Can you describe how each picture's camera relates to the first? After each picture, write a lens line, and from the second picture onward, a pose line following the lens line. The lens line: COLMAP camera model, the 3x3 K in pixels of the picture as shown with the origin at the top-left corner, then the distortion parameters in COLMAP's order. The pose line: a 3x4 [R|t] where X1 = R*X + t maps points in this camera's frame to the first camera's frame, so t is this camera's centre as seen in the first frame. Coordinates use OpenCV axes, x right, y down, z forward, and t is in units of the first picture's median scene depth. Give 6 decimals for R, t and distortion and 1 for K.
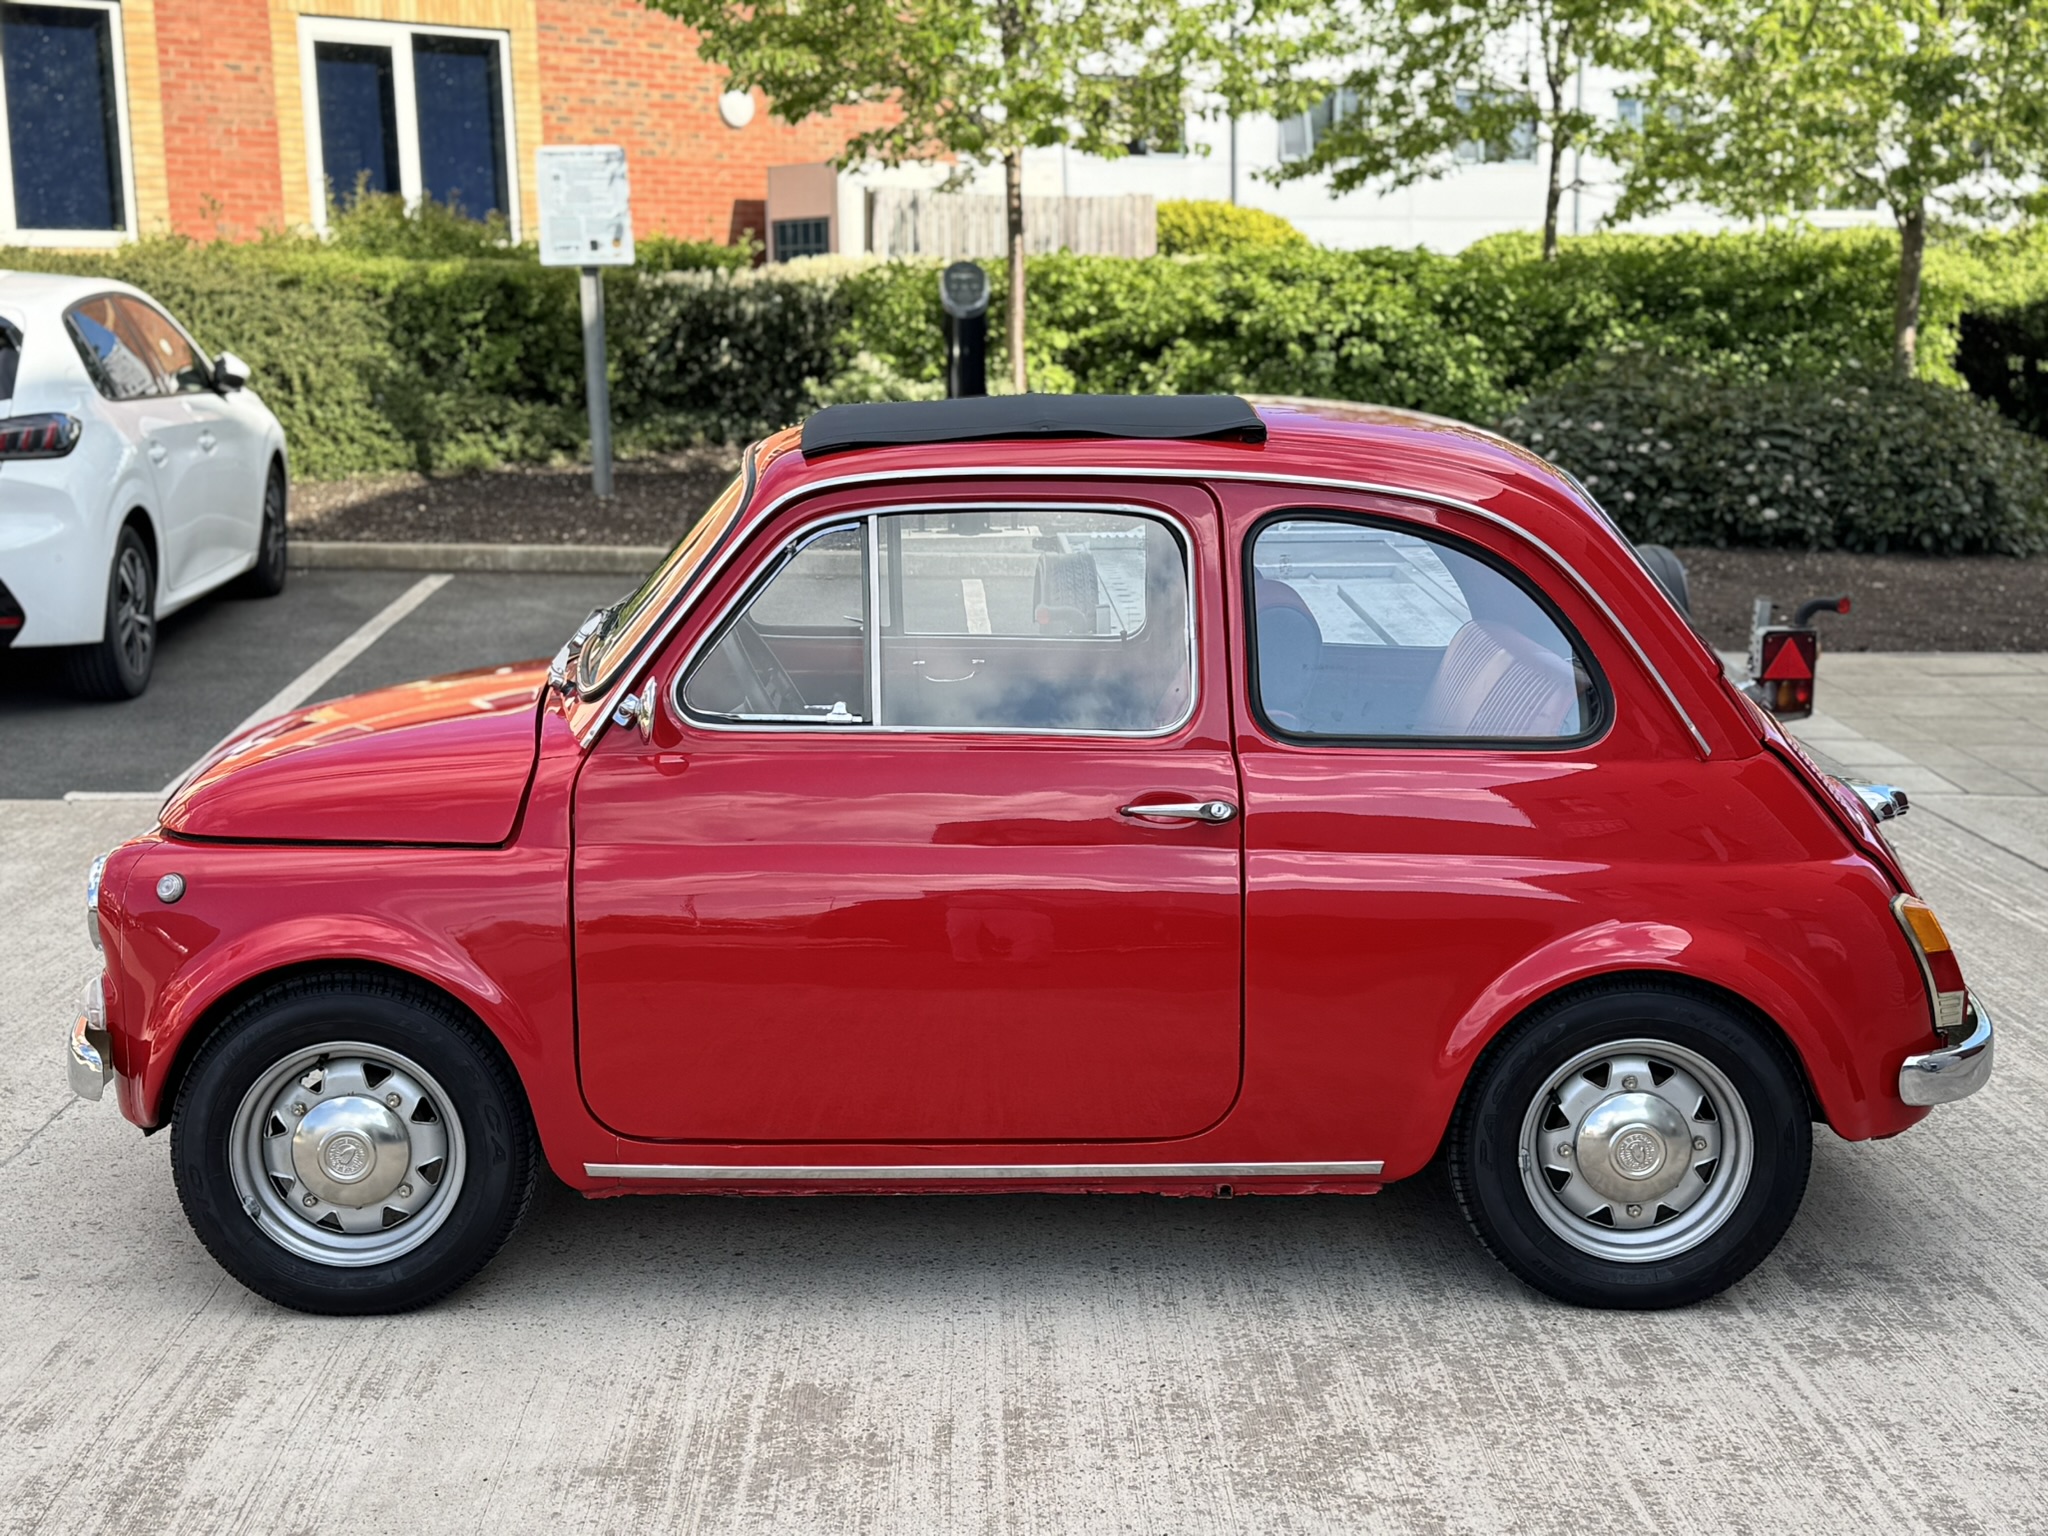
lens RADIAL K [[2761.1, 0, 1028.5], [0, 2761.1, 778.6], [0, 0, 1]] dist [0.201802, -0.474677]
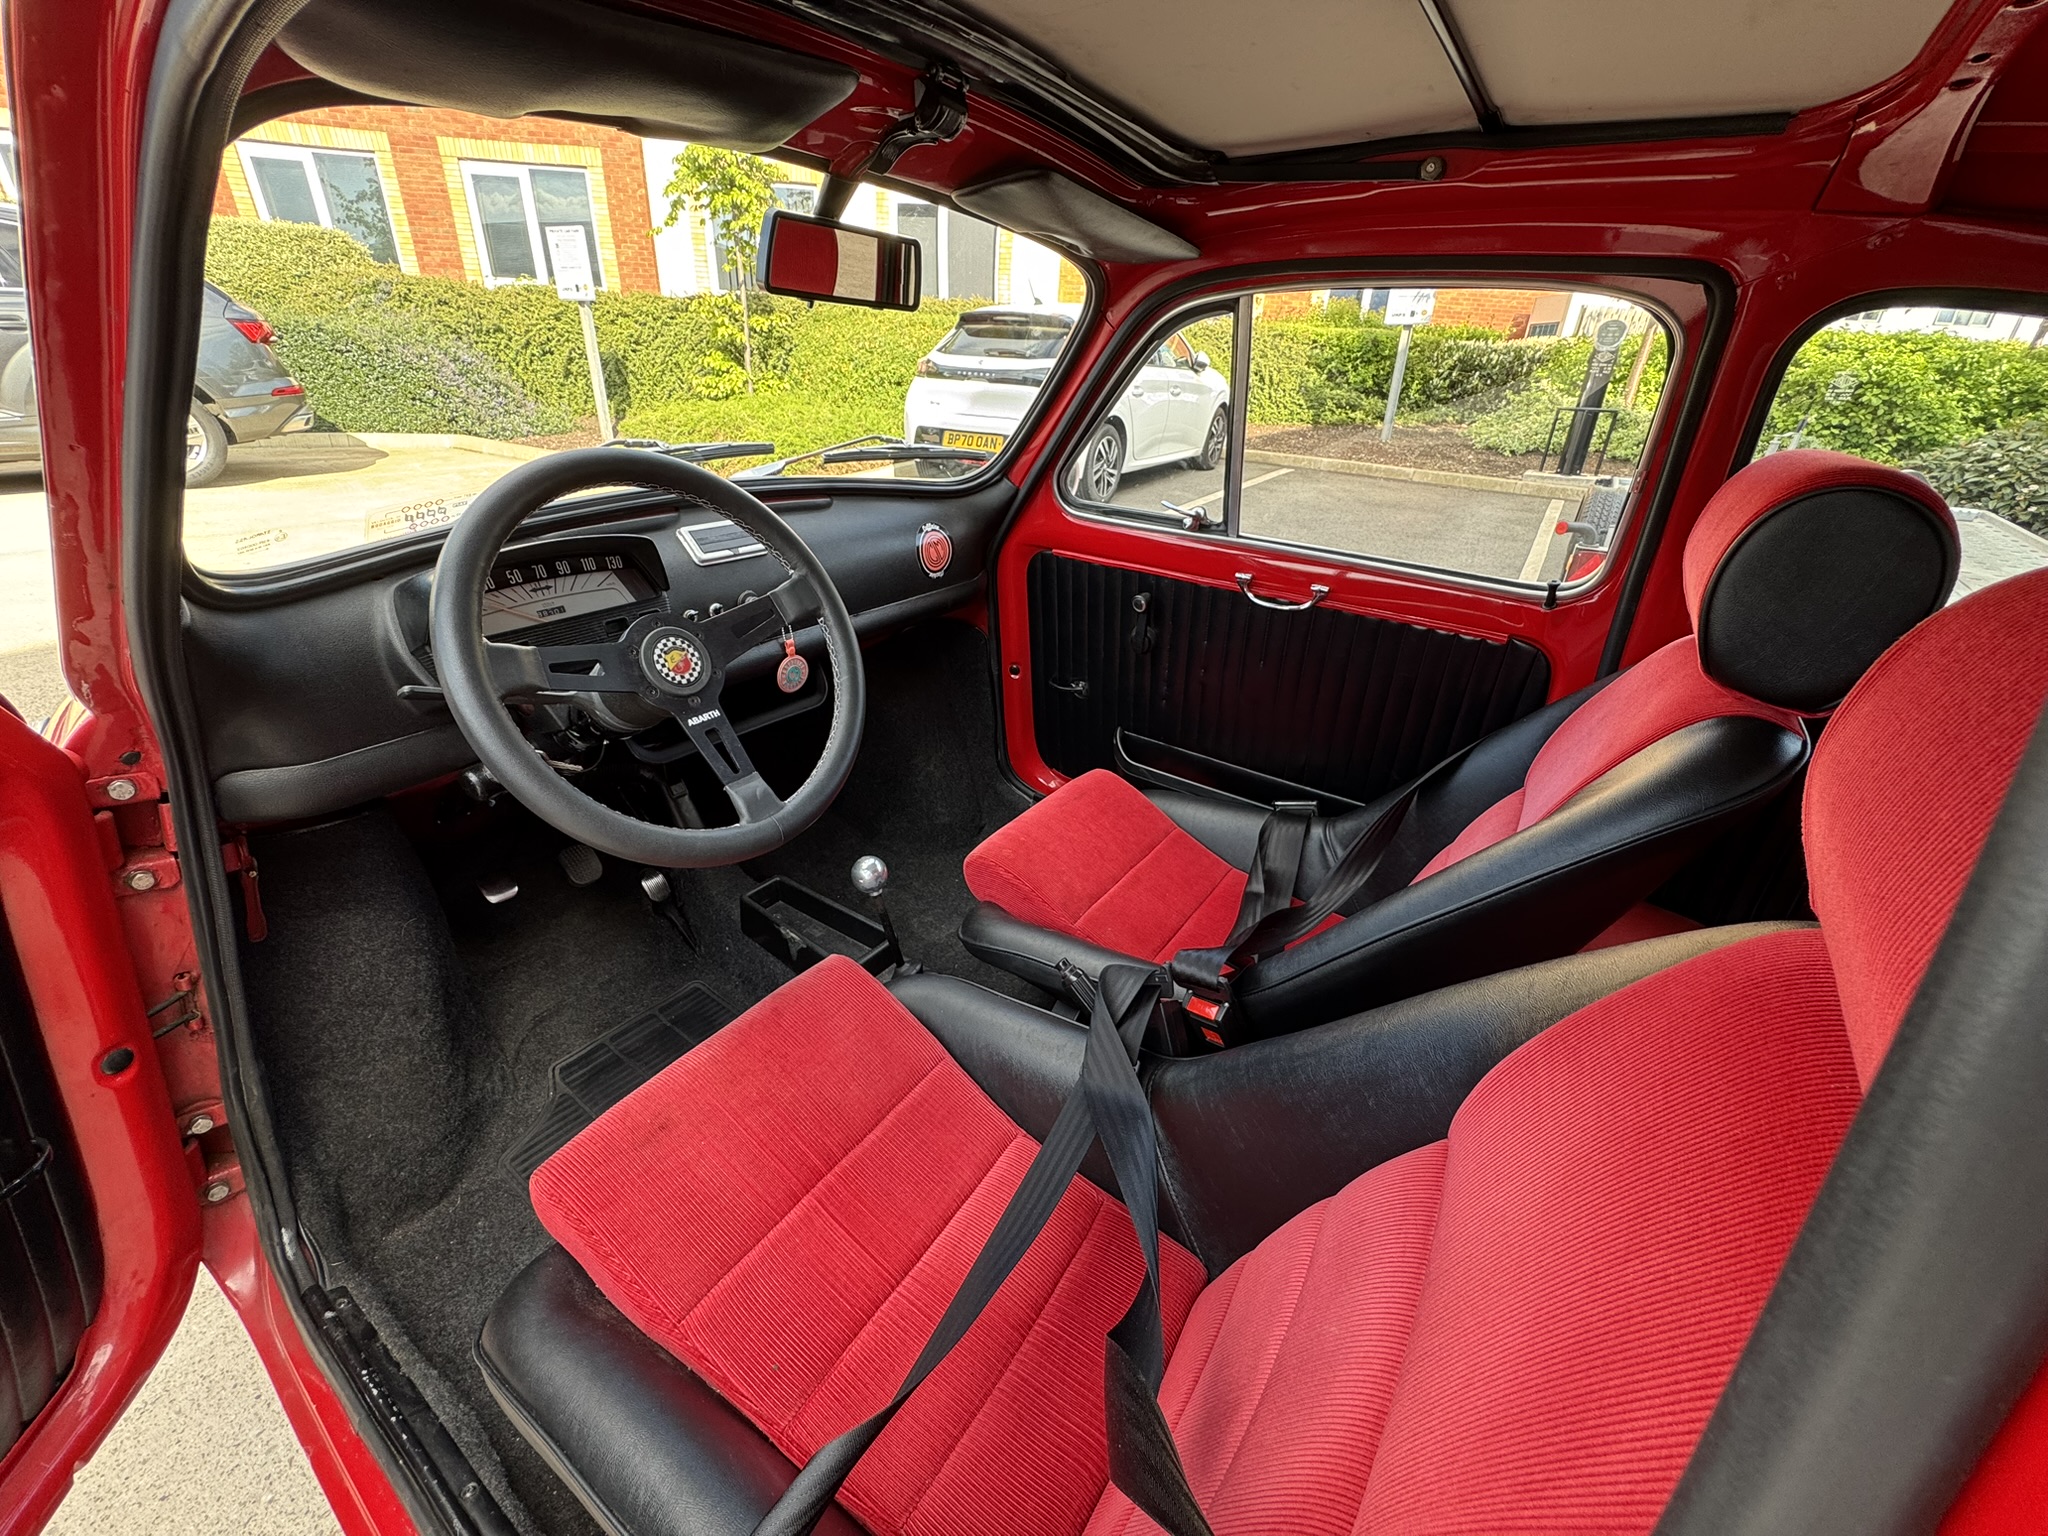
lens RADIAL K [[814.5, 0, 1018.5], [0, 814.5, 762.6], [0, 0, 1]] dist [-0.001242, -0.000092]
pose [[0.811021, 0.290590, -0.507743, 0.047943], [-0.143390, 0.940177, 0.309043, -0.069247], [0.567173, -0.177835, 0.804170, 0.966386]]
